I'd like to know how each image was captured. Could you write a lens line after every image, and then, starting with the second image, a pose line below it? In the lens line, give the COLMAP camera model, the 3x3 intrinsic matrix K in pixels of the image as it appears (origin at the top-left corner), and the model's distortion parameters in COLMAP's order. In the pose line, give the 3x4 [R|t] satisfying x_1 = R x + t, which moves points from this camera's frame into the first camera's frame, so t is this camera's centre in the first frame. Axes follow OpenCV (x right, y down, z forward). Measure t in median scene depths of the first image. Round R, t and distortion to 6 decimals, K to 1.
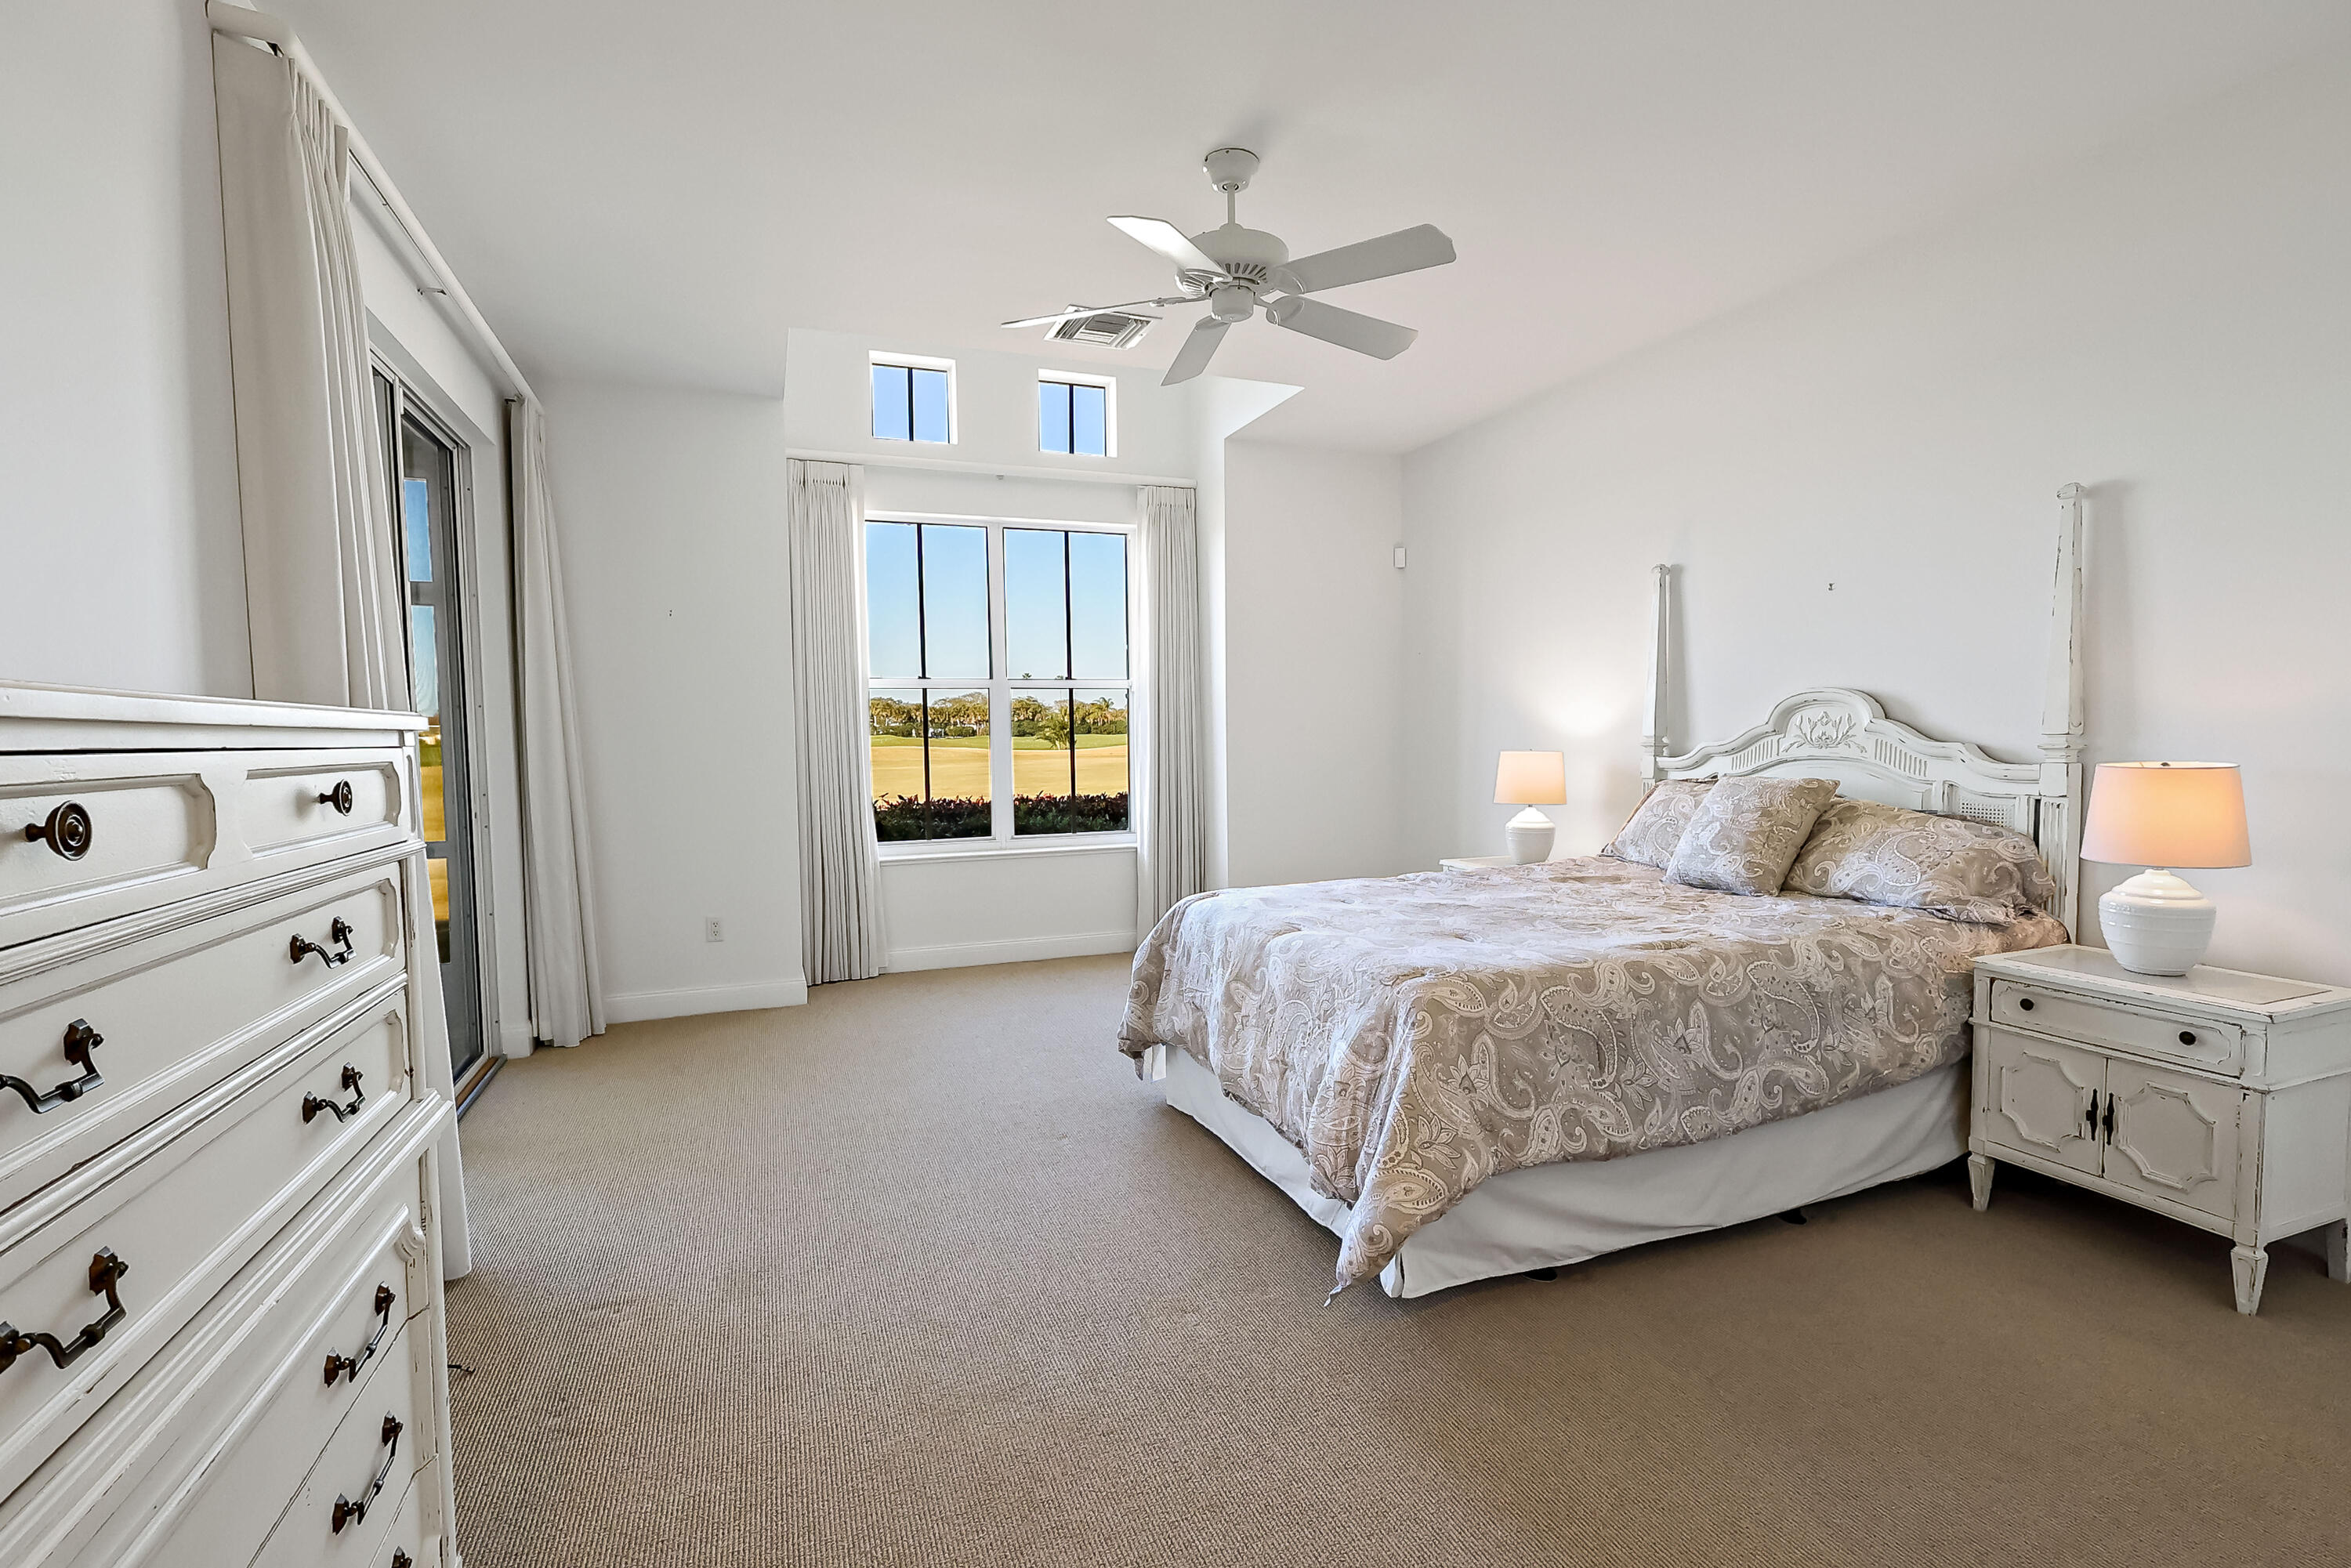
lens RADIAL K [[1091.5, 0, 1170.6], [0, 1091.5, 792.7], [0, 0, 1]] dist [0.000480, 0.000807]
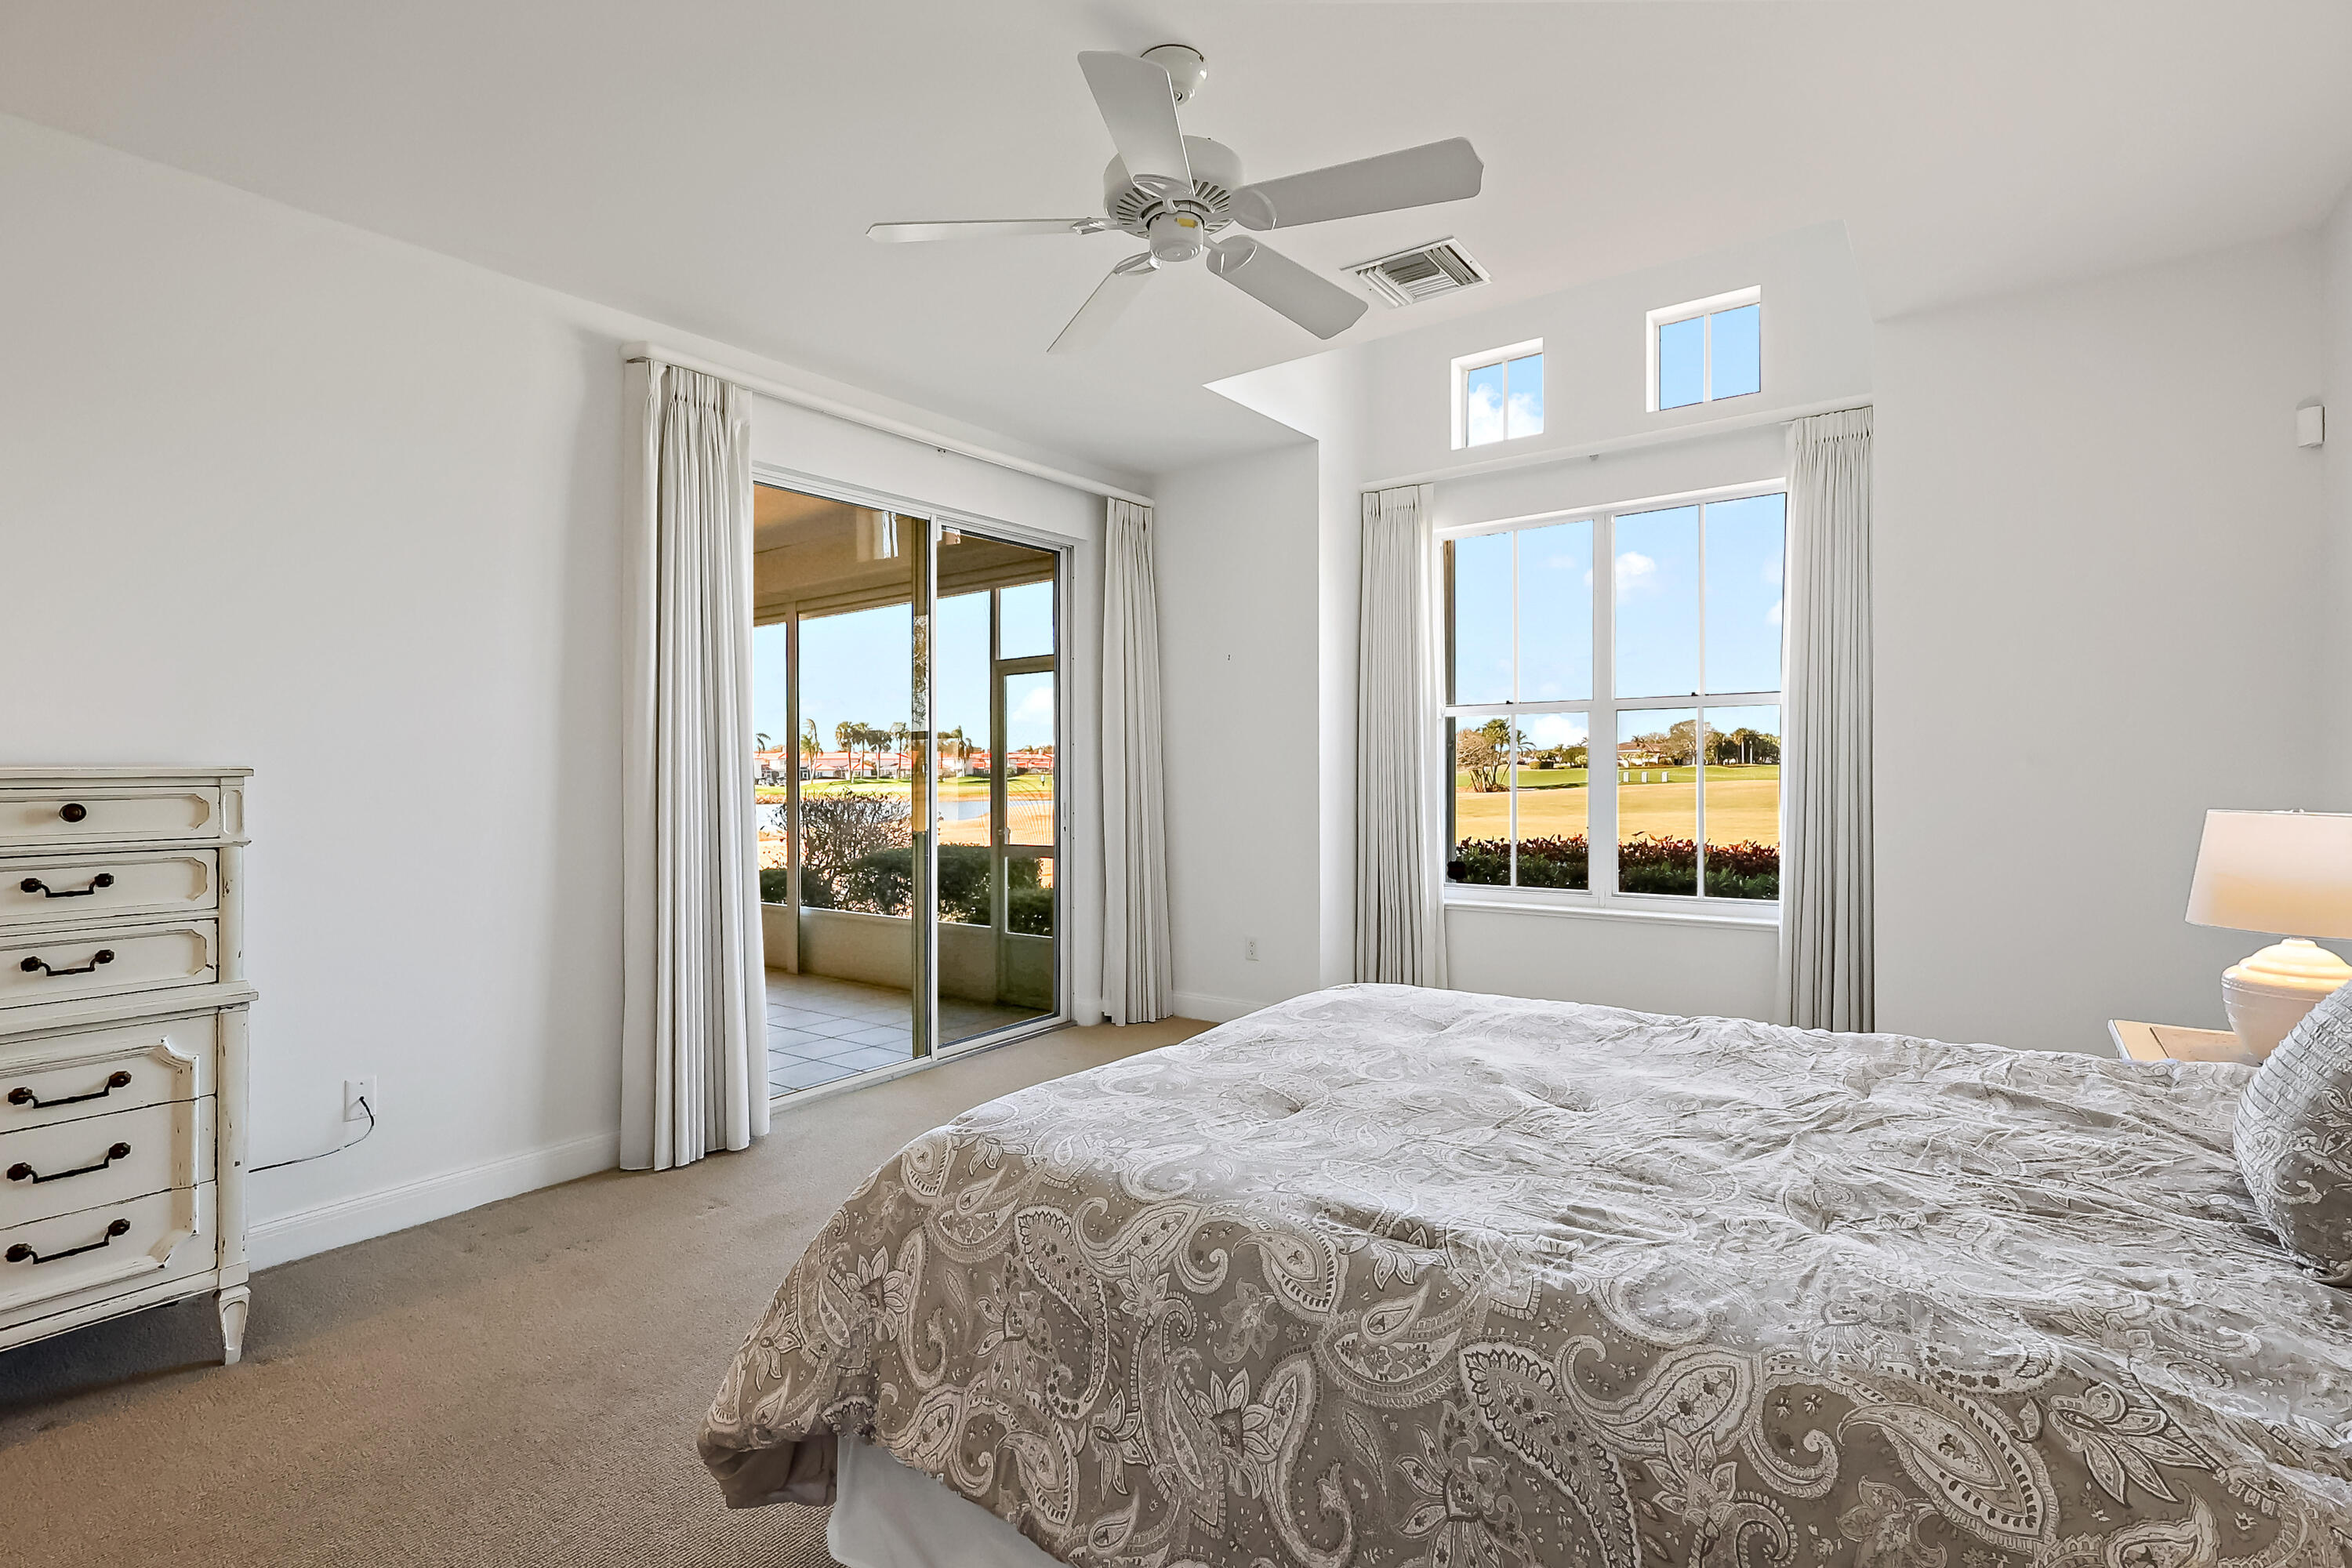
lens RADIAL K [[1087.6, 0, 1189.9], [0, 1087.6, 757.8], [0, 0, 1]] dist [0.000468, -0.000028]
pose [[0.544139, -0.002638, -0.838991, 0.883788], [-0.043310, 0.998573, -0.031229, -0.051365], [0.837877, 0.053329, 0.543248, 0.721303]]
